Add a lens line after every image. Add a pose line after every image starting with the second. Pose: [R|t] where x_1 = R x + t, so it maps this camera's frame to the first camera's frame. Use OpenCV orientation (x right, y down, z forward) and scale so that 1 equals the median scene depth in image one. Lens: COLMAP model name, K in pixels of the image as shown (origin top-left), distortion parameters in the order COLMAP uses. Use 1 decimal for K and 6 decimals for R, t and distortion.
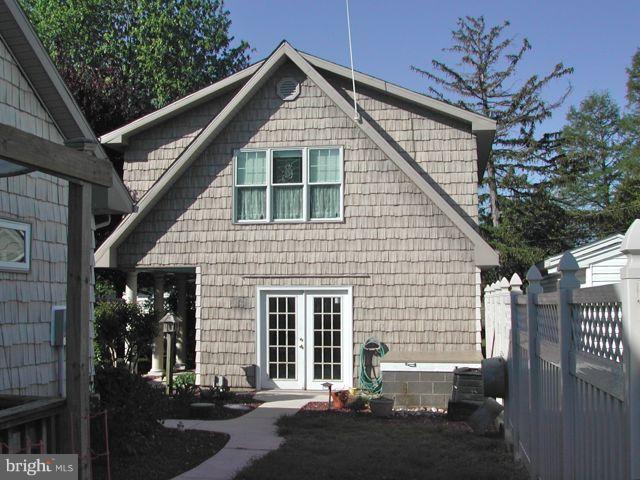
lens RADIAL K [[689.5, 0, 320.0], [0, 689.5, 240.0], [0, 0, 1]] dist [-0.114640, 0.039283]
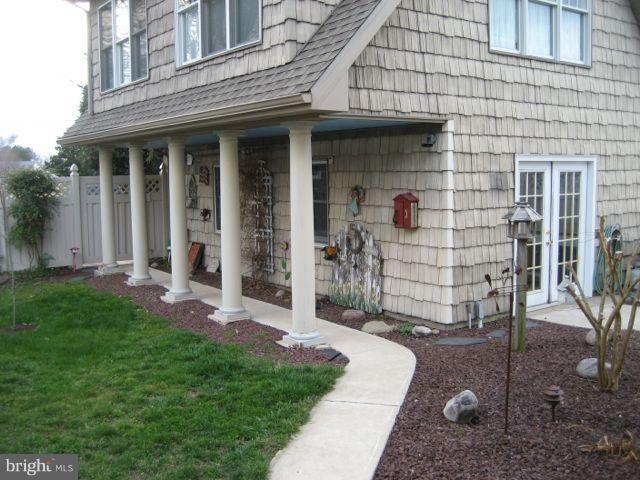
lens RADIAL K [[689.5, 0, 320.0], [0, 689.5, 240.0], [0, 0, 1]] dist [-0.114640, 0.039283]
pose [[0.700063, -0.081586, 0.709405, -0.679216], [-0.047827, 0.985864, 0.160578, 0.052403], [-0.712477, -0.146343, 0.686265, 0.688680]]
